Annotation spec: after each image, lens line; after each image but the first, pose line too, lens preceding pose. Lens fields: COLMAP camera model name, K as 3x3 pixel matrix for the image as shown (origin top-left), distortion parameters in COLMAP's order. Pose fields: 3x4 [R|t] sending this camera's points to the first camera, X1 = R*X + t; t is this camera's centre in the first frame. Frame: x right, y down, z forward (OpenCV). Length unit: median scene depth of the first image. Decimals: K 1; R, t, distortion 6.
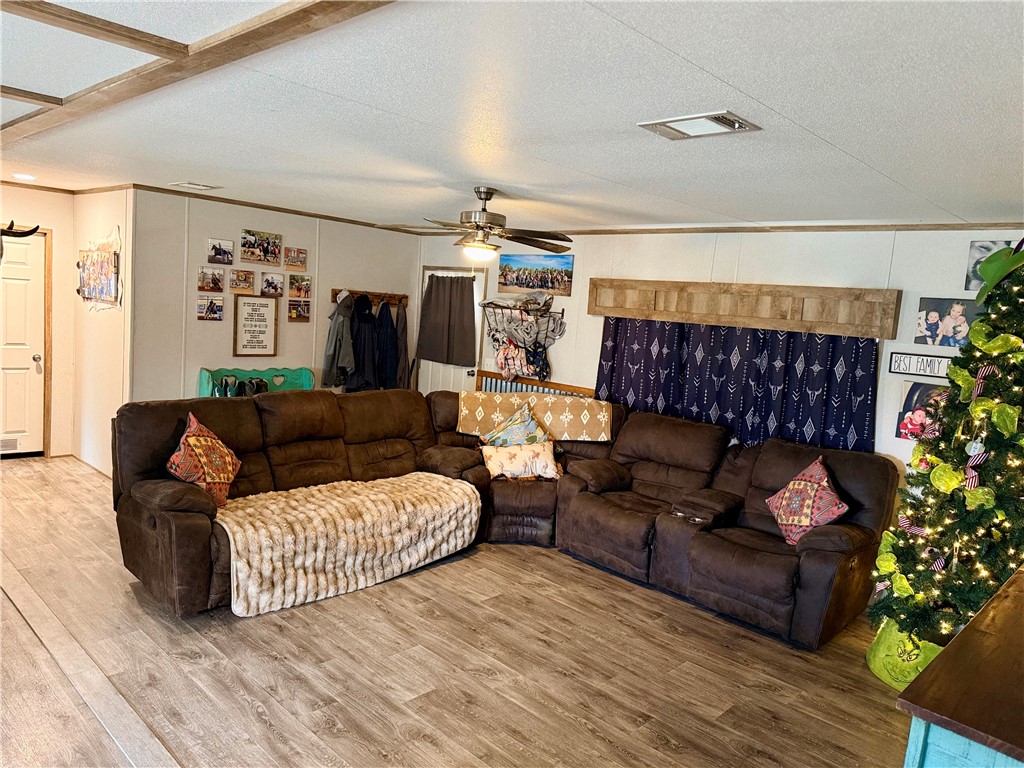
lens RADIAL K [[712.9, 0, 515.0], [0, 712.9, 386.2], [0, 0, 1]] dist [0.103957, -0.172083]
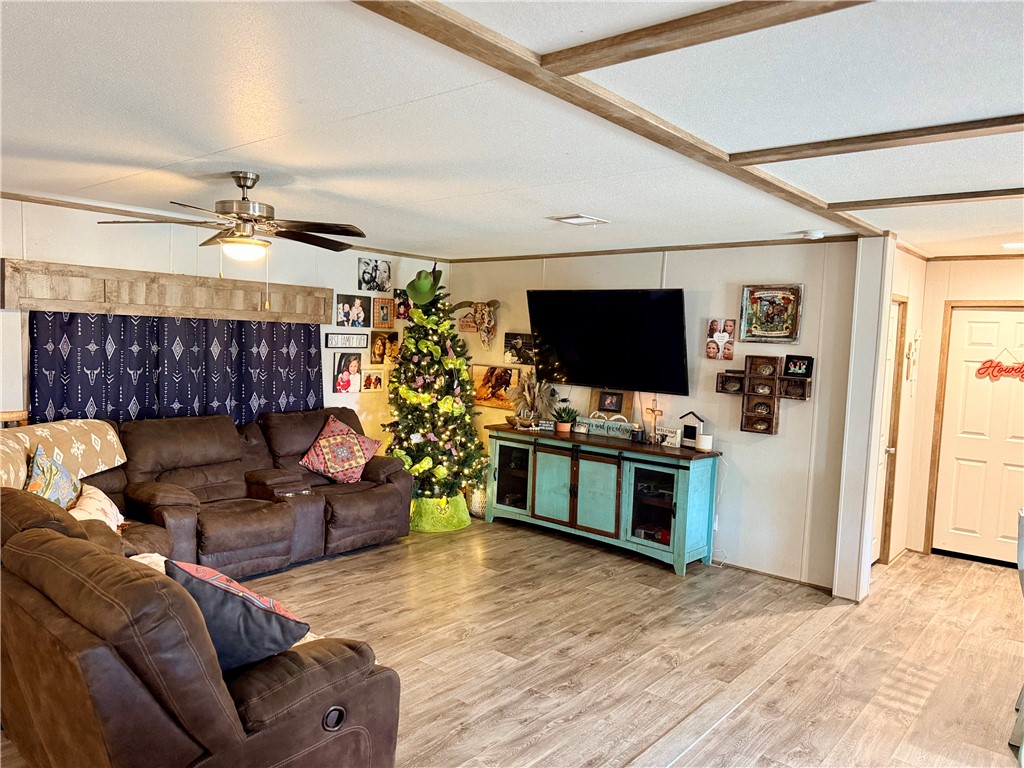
lens RADIAL K [[712.9, 0, 515.0], [0, 712.9, 386.2], [0, 0, 1]] dist [0.103957, -0.172083]
pose [[-0.061804, -0.158952, 0.985350, -0.855886], [0.061487, 0.984756, 0.162713, -0.145002], [-0.996193, 0.070643, -0.051088, 0.696619]]
